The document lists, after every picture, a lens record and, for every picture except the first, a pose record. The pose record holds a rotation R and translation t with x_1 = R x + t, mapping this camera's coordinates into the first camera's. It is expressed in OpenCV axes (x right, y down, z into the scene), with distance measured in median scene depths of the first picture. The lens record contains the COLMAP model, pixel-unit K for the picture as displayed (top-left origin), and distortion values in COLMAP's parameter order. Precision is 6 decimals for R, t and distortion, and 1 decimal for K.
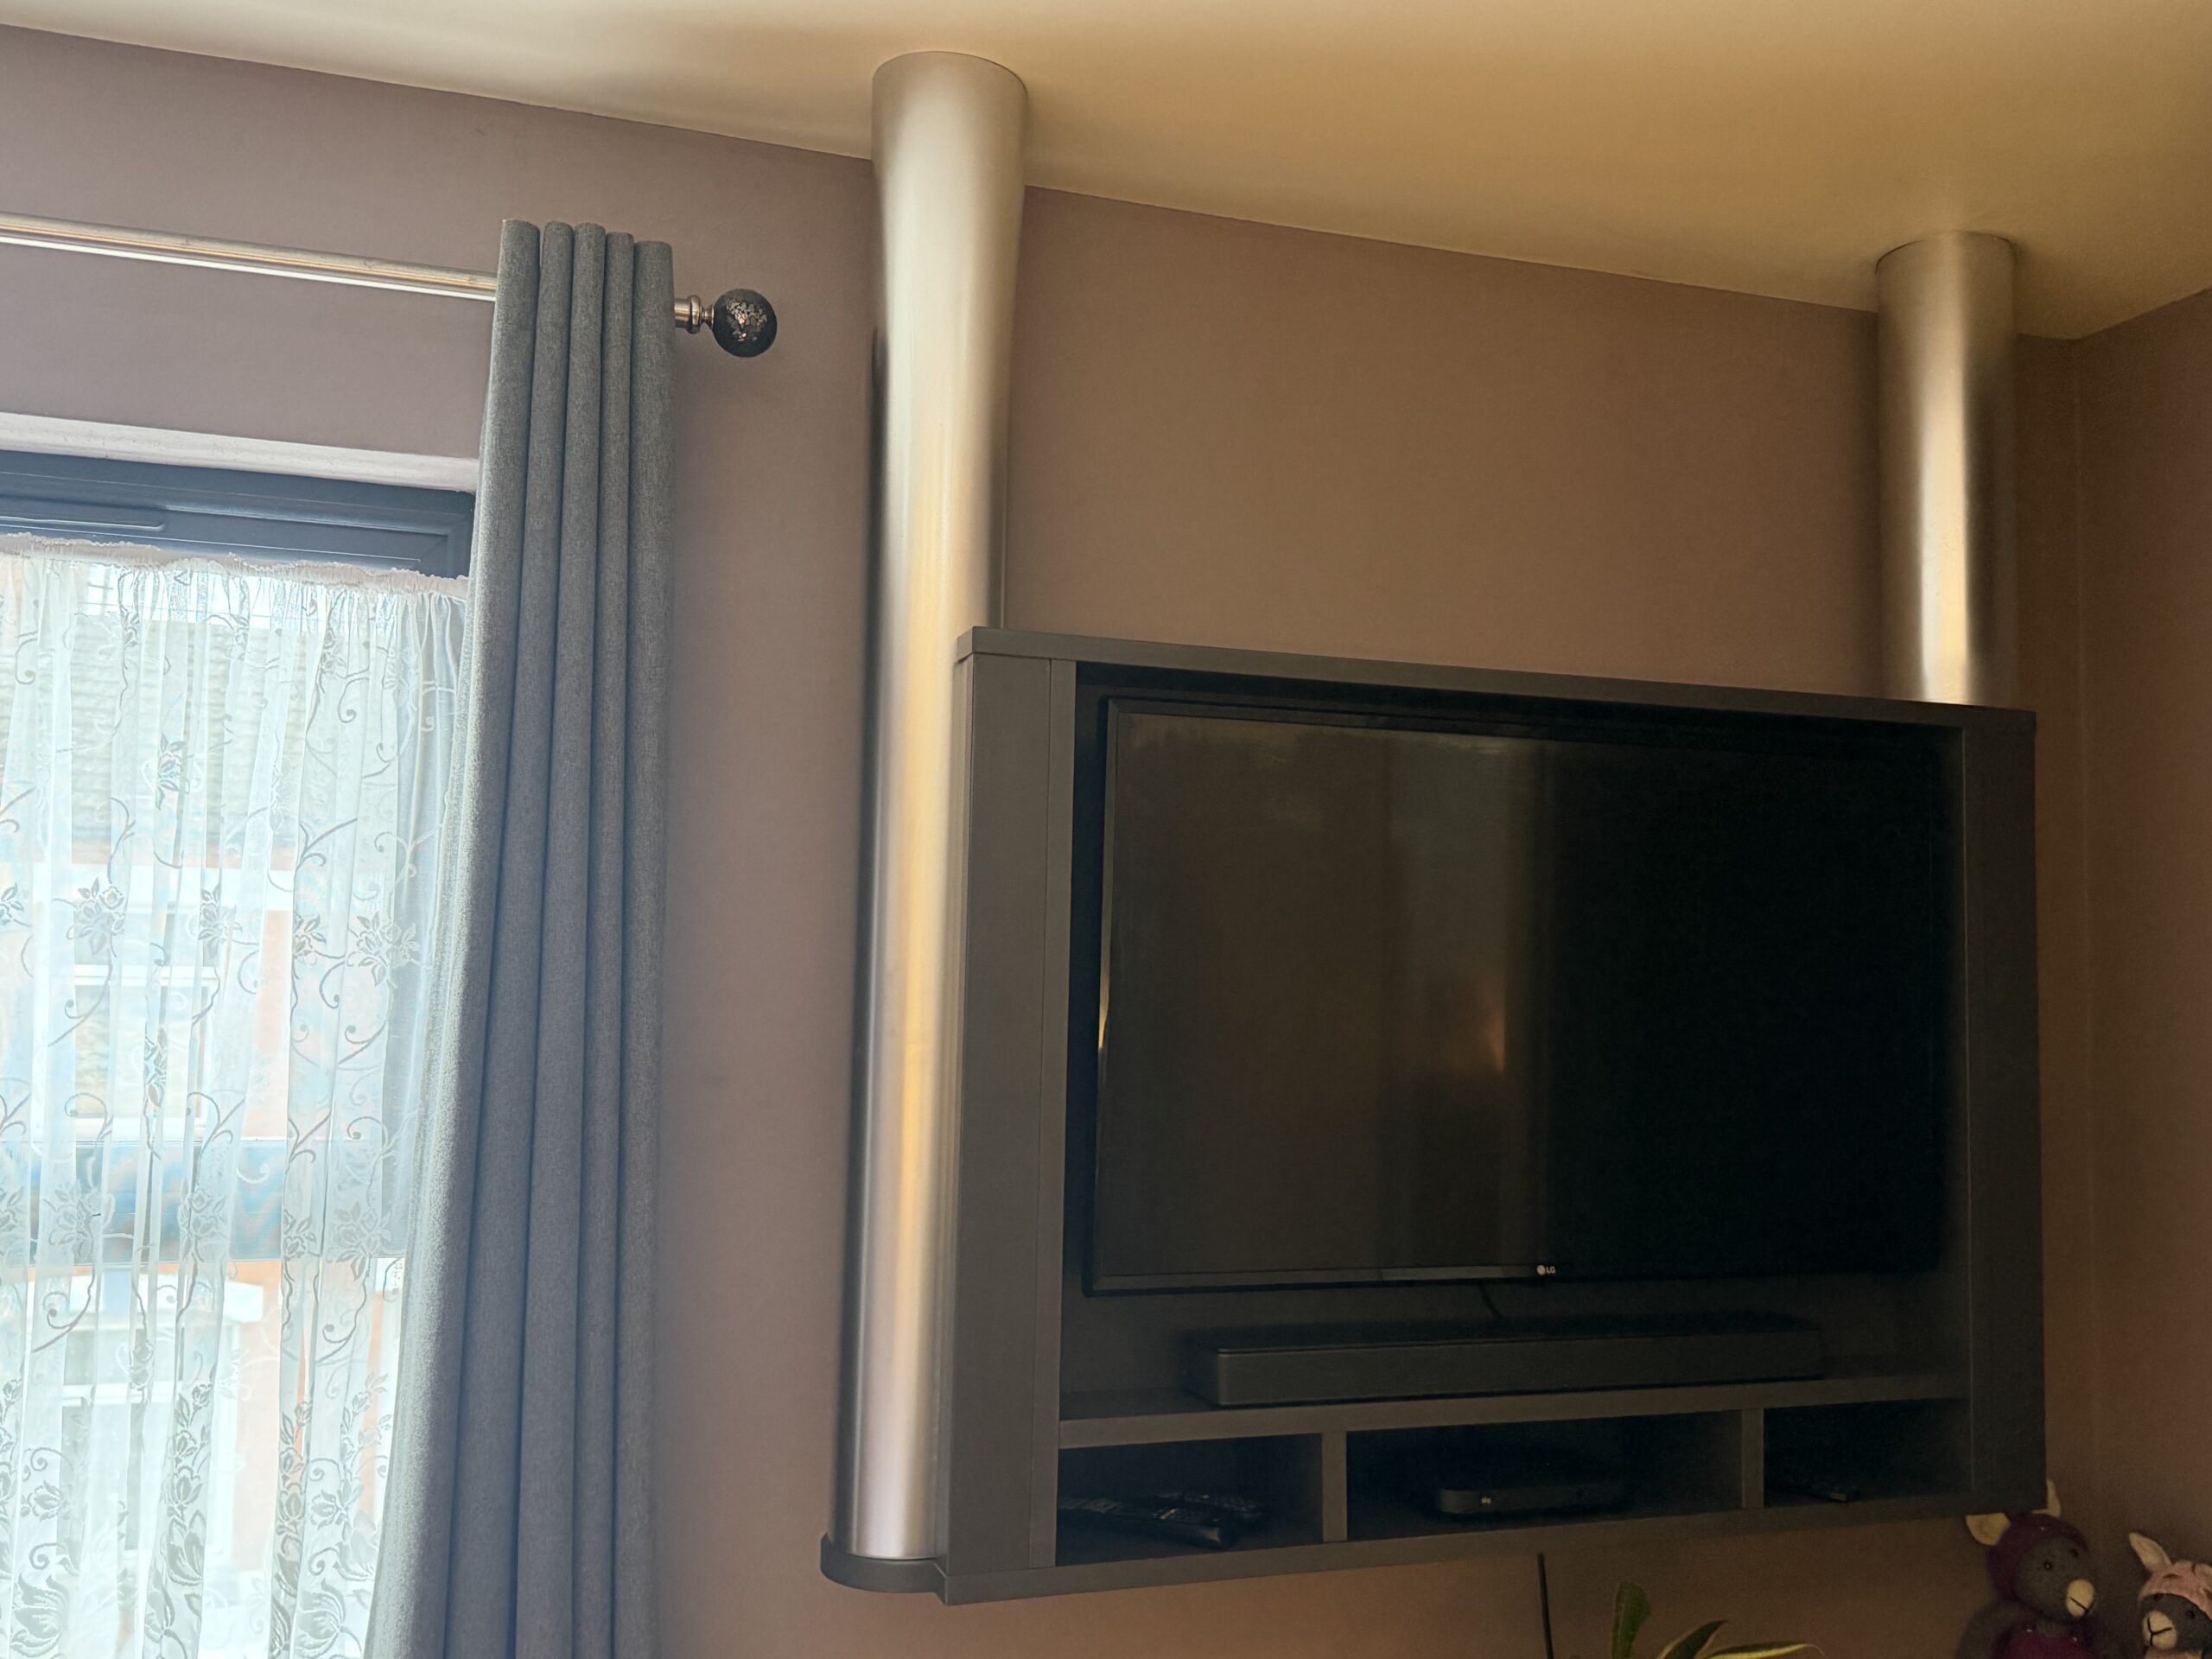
lens RADIAL K [[2004.1, 0, 1090.0], [0, 2004.1, 831.8], [0, 0, 1]] dist [-0.031307, 0.000000]
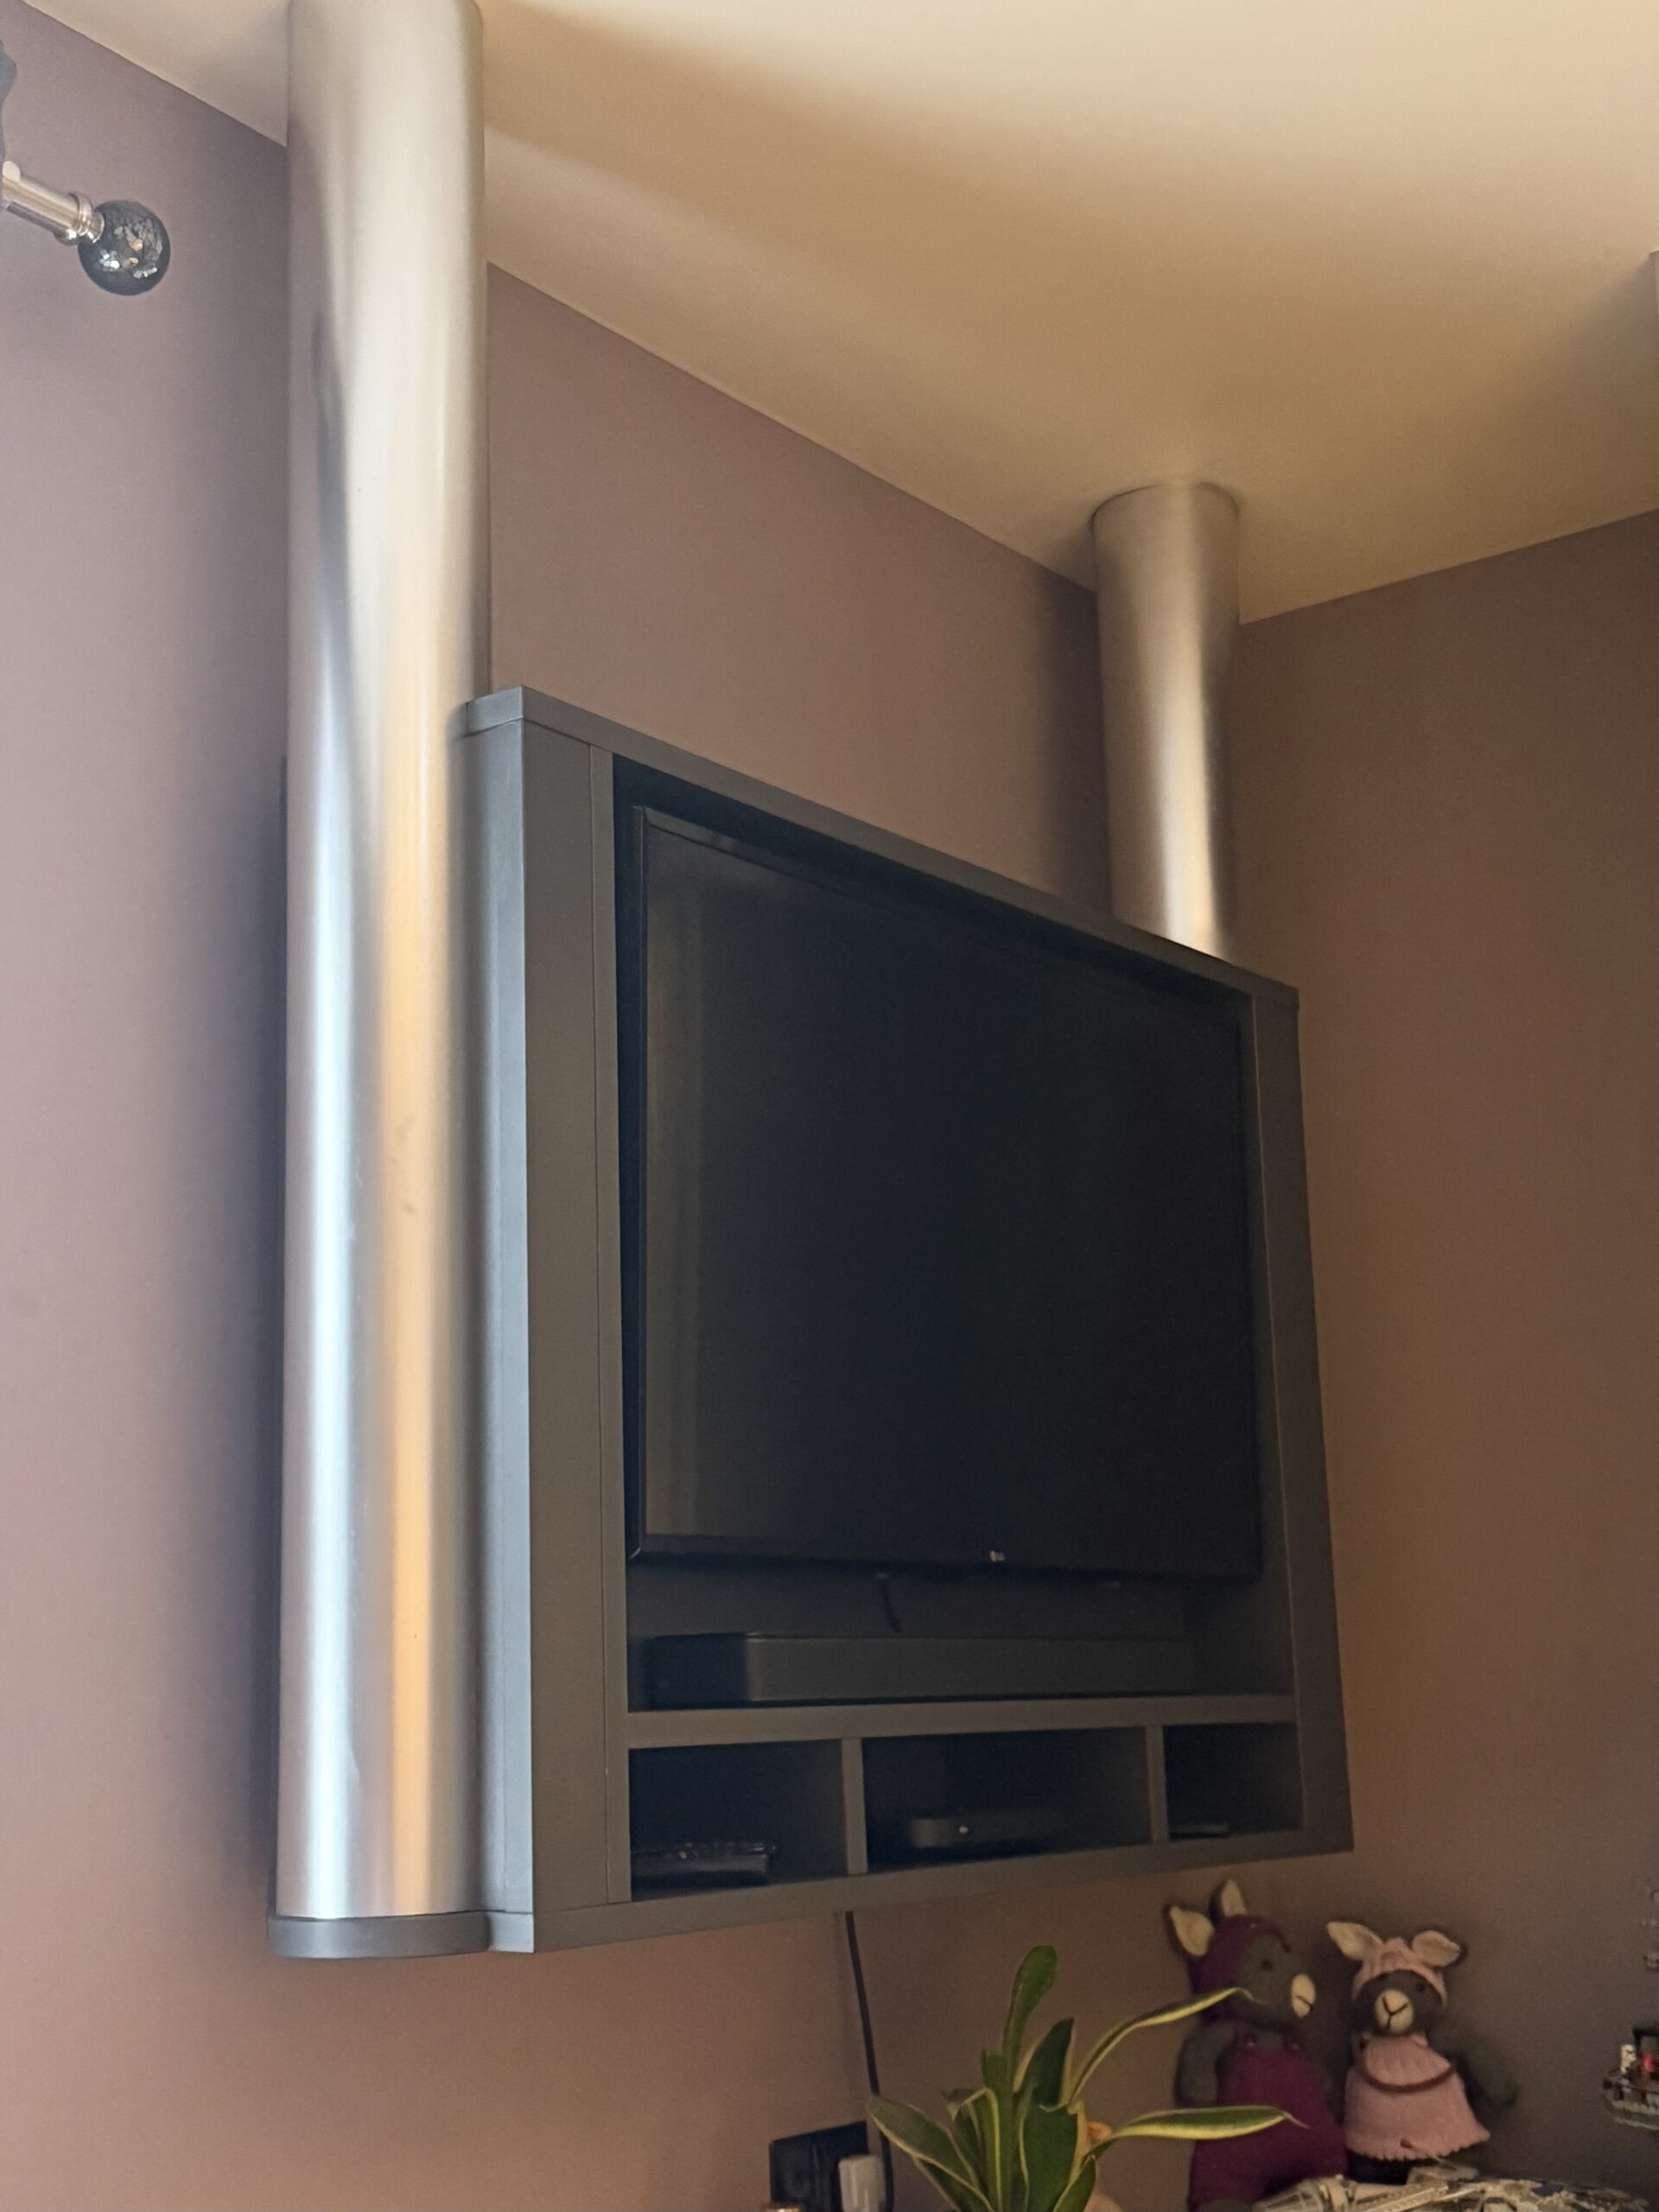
lens RADIAL K [[2933.5, 0, 818.2], [0, 2933.5, 1082.7], [0, 0, 1]] dist [0.020913, 0.000000]
pose [[0.815085, 0.082847, 0.573388, -0.486867], [-0.014332, 0.992303, -0.123001, 0.151891], [-0.579164, 0.092039, 0.809998, 0.018880]]
